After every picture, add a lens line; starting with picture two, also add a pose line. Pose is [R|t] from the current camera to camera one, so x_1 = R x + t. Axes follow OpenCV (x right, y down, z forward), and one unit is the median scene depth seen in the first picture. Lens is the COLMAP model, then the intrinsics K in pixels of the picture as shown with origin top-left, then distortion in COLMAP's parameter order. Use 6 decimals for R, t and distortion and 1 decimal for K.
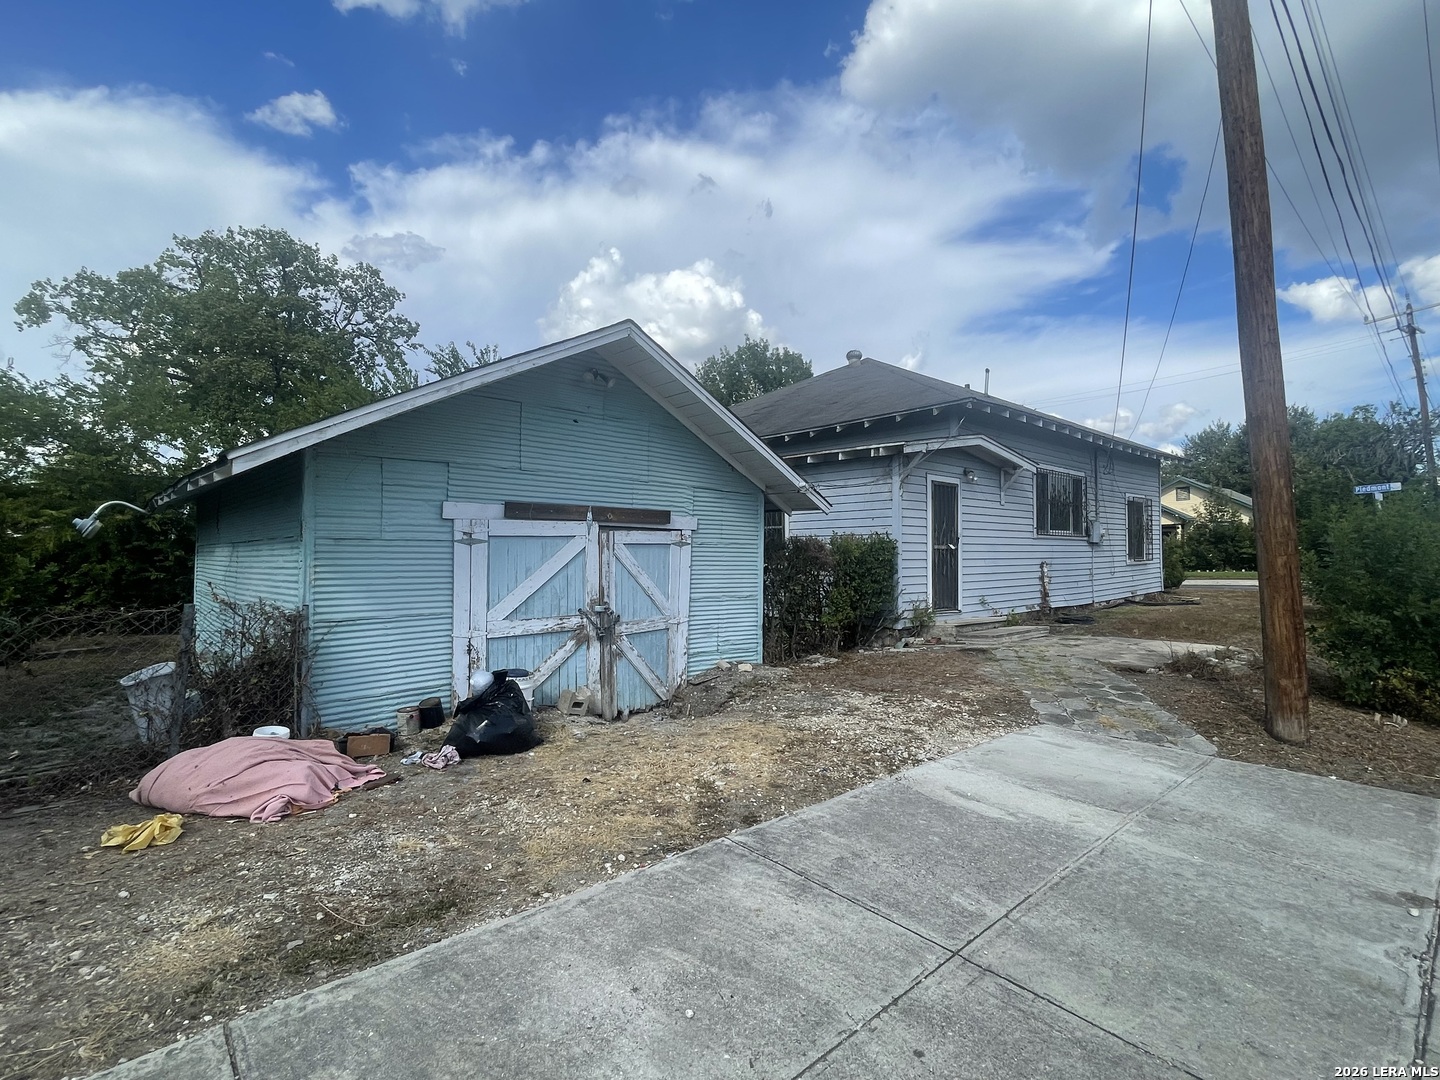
lens RADIAL K [[708.3, 0, 724.0], [0, 708.3, 541.8], [0, 0, 1]] dist [-0.003554, 0.001574]
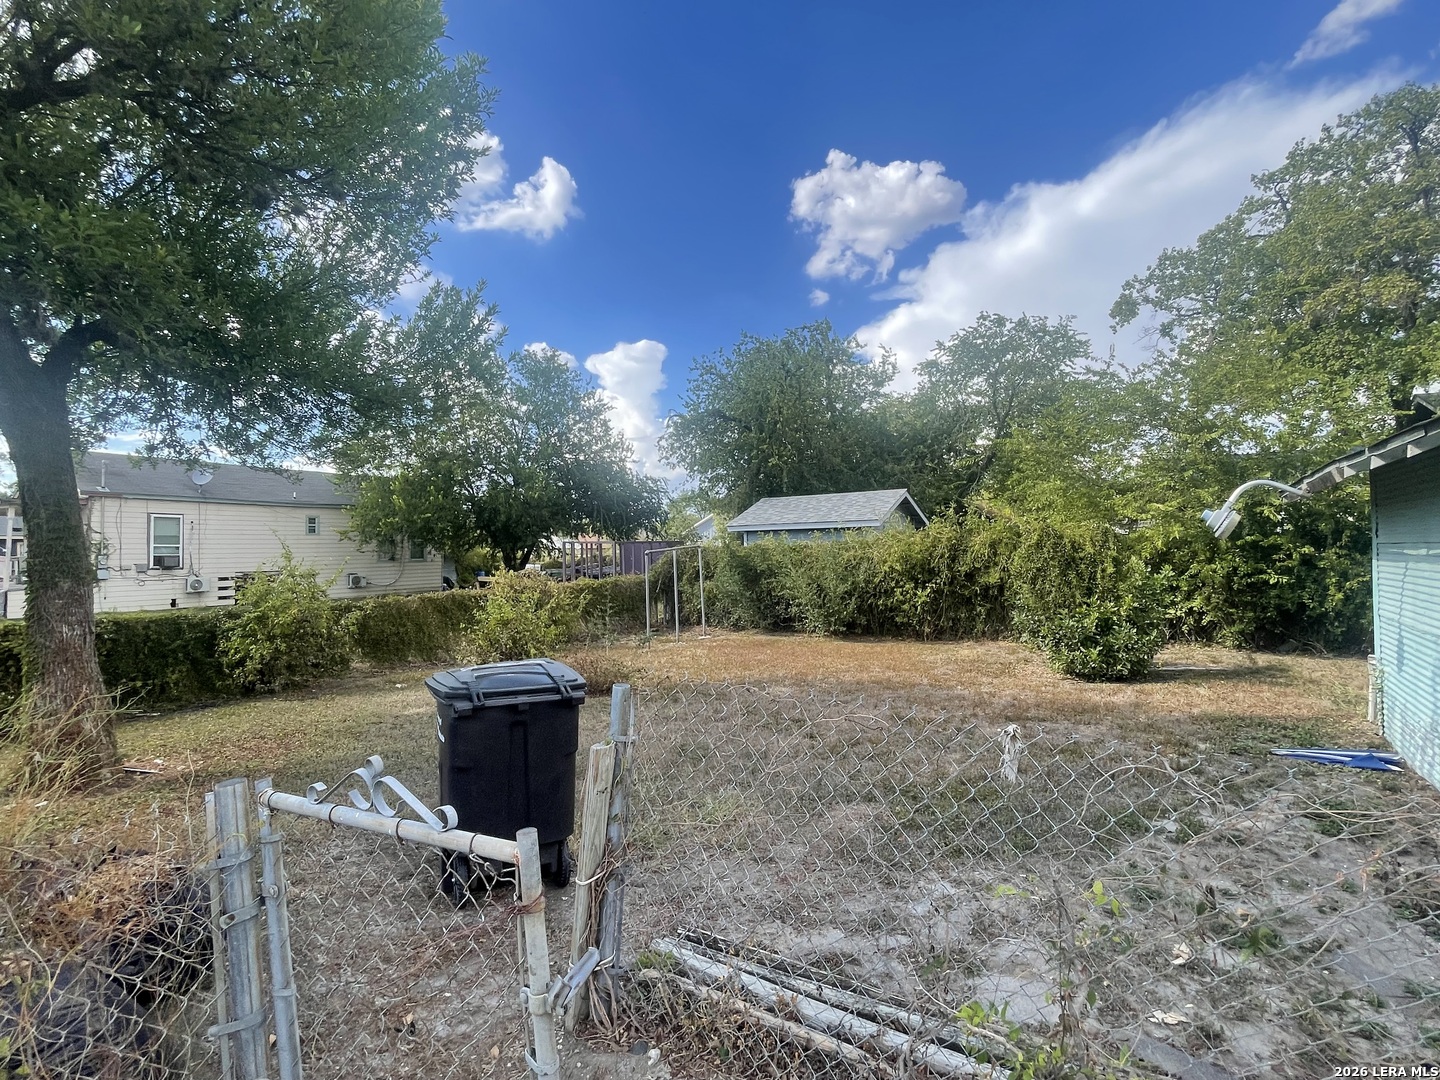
lens RADIAL K [[708.3, 0, 728.1], [0, 708.3, 543.6], [0, 0, 1]] dist [-0.003554, 0.001574]
pose [[0.283438, -0.017344, -0.958834, -0.469187], [0.040302, 0.999169, -0.006160, -0.020200], [0.958143, -0.036896, 0.283902, 0.422082]]
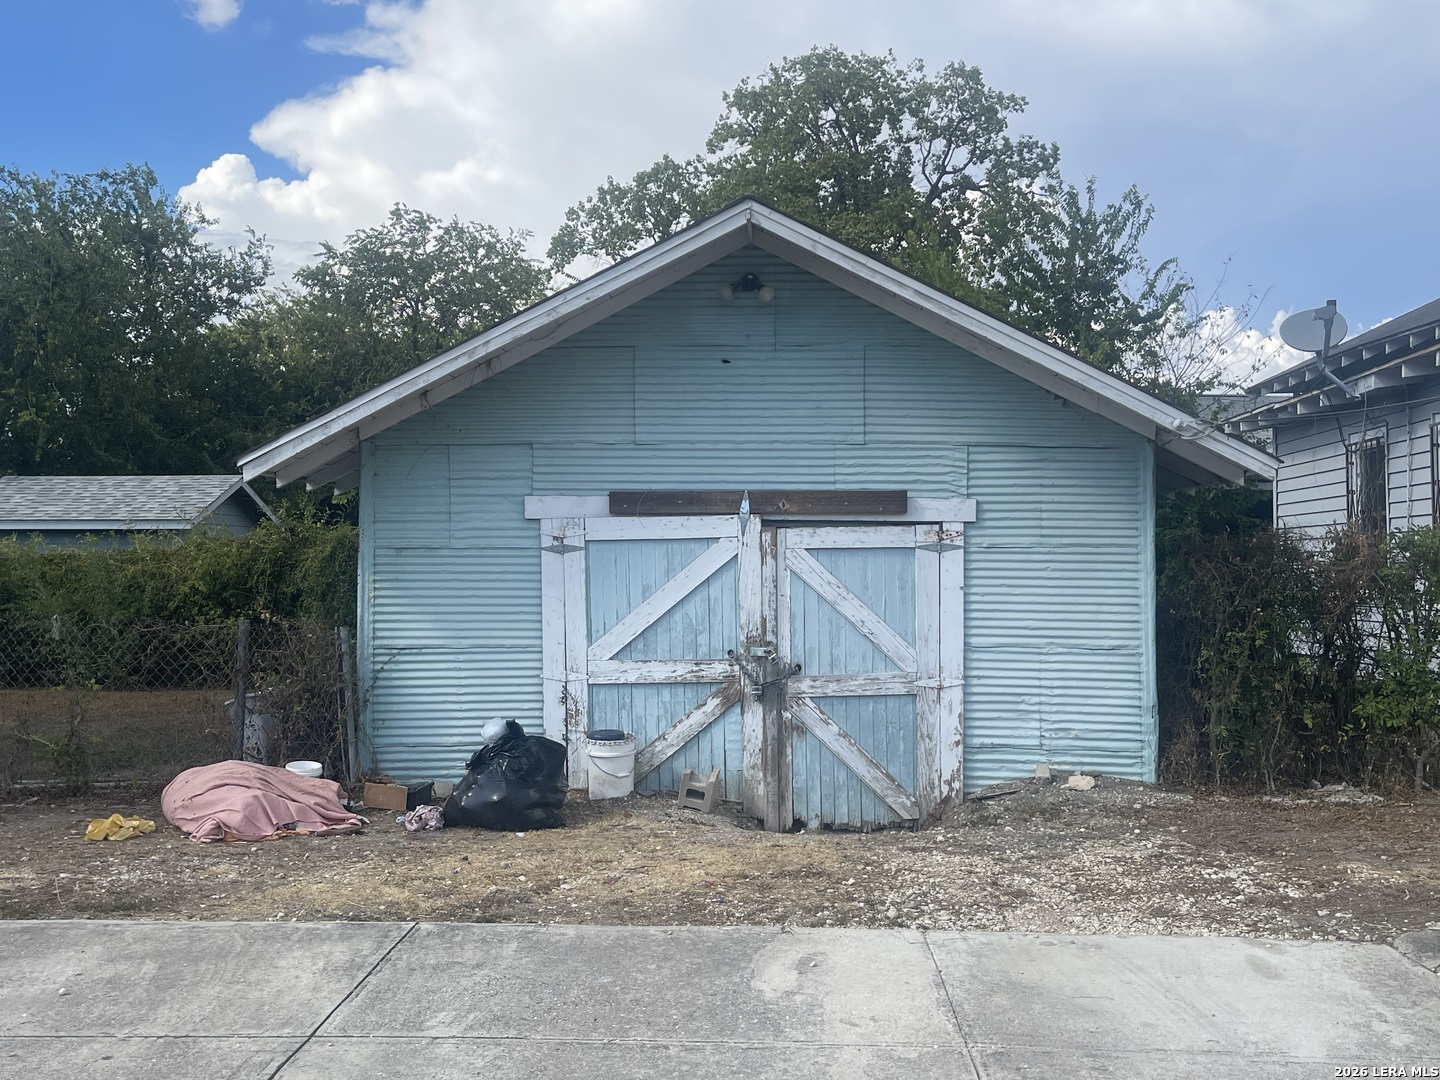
lens RADIAL K [[1514.8, 0, 730.4], [0, 1514.8, 532.4], [0, 0, 1]] dist [0.043980, 0.000000]
pose [[0.691207, -0.021976, -0.722322, 0.842726], [0.015072, 0.999758, -0.015994, 0.009517], [0.722499, 0.000168, 0.691372, 0.046367]]
